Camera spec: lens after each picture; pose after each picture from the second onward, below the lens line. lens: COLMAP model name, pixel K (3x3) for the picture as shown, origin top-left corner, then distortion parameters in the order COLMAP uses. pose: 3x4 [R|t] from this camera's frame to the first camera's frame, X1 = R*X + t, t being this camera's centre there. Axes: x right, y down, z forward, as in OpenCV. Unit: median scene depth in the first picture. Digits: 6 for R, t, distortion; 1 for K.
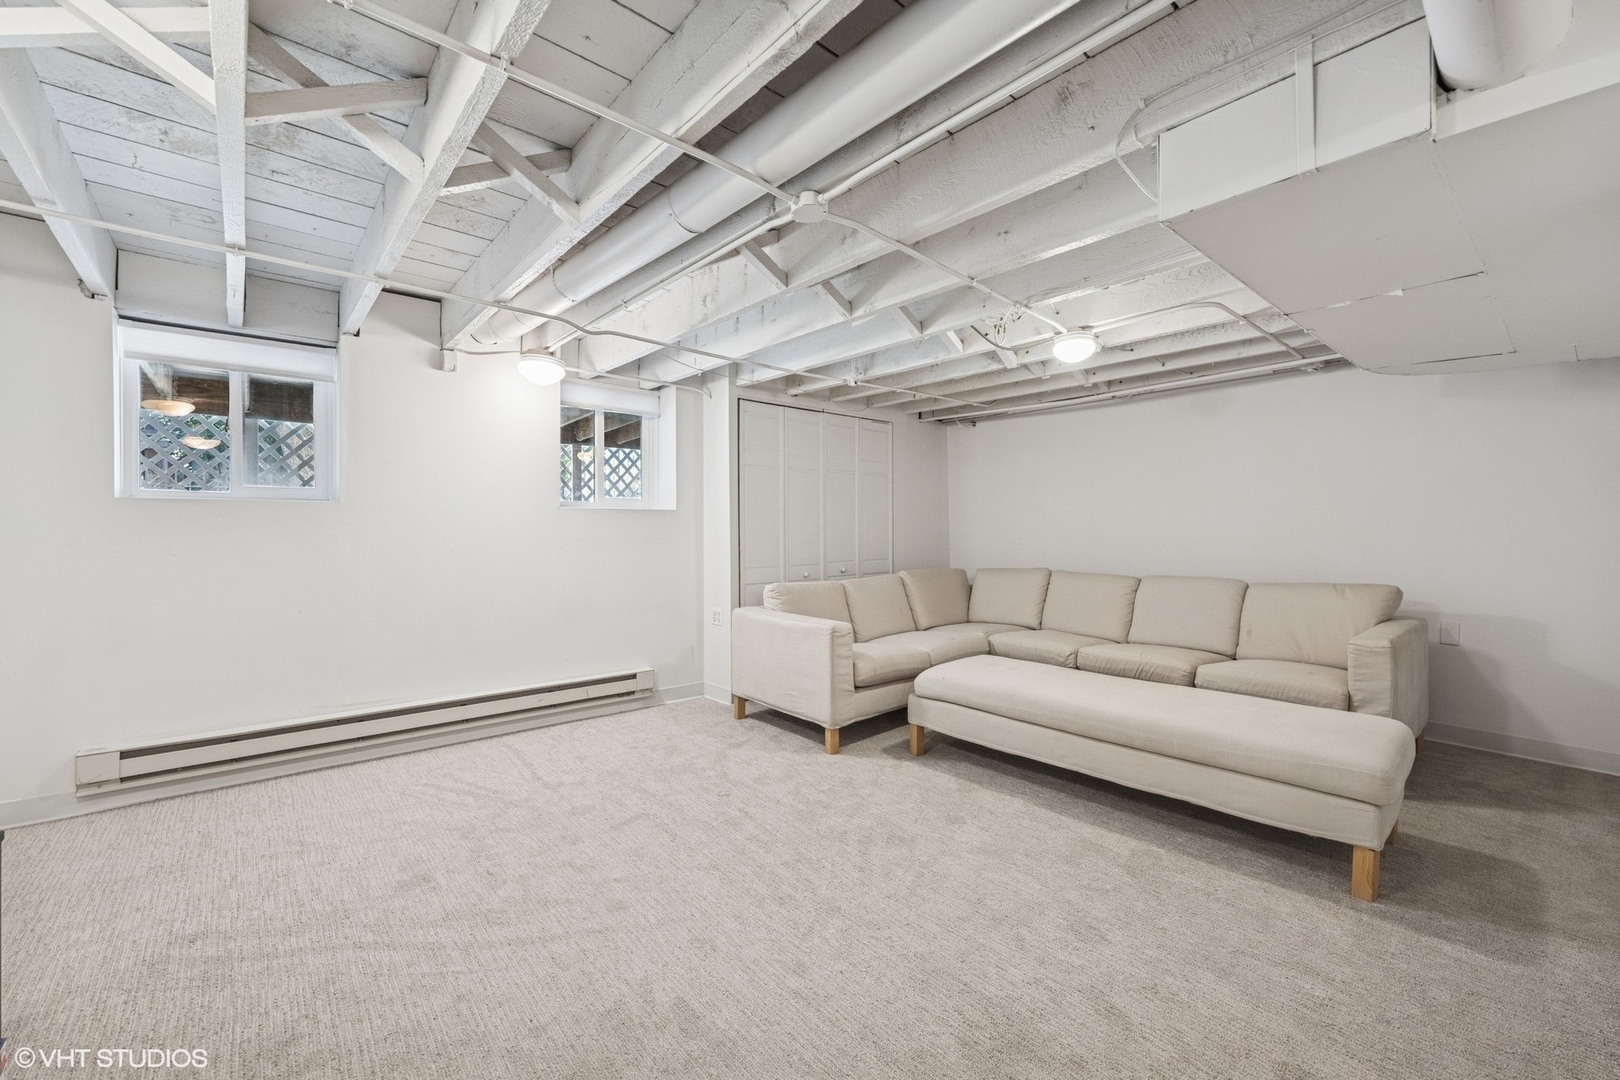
lens RADIAL K [[656.4, 0, 811.8], [0, 656.4, 538.8], [0, 0, 1]] dist [-0.000942, 0.000181]
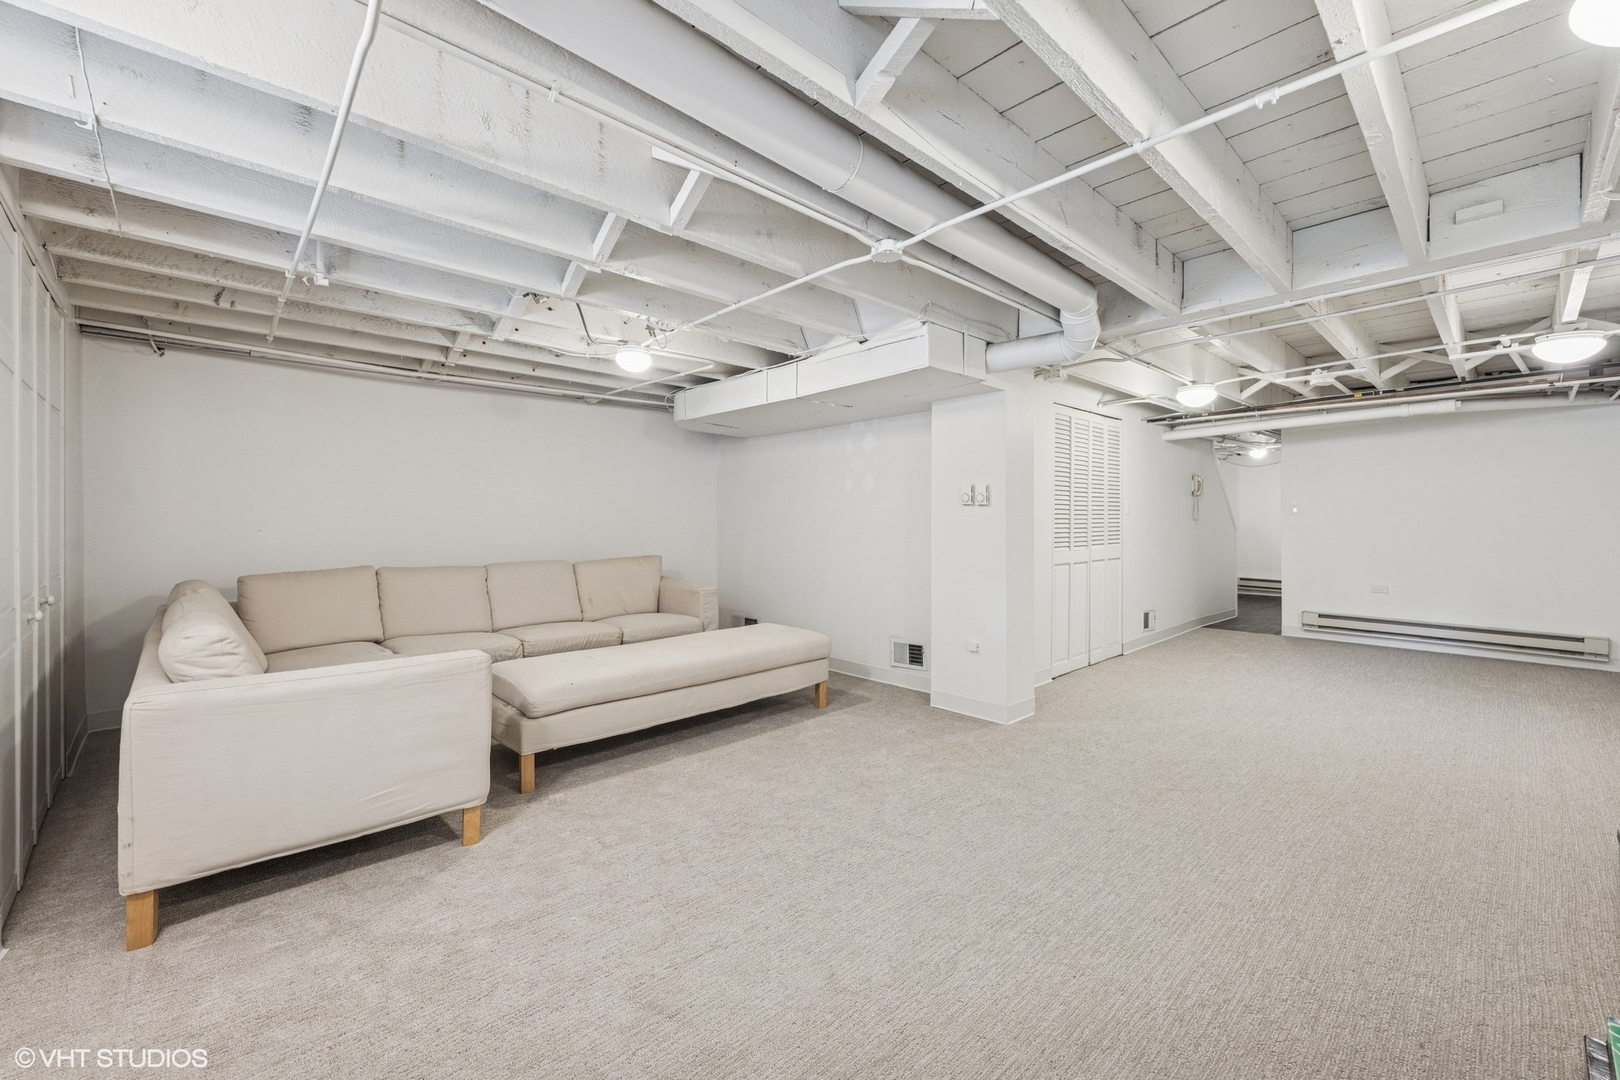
lens RADIAL K [[656.4, 0, 809.3], [0, 656.4, 523.9], [0, 0, 1]] dist [-0.000942, 0.000181]
pose [[-0.036394, -0.006038, 0.999319, -0.719706], [0.012227, 0.999904, 0.006487, -0.009353], [-0.999263, 0.012455, -0.036317, 0.712733]]
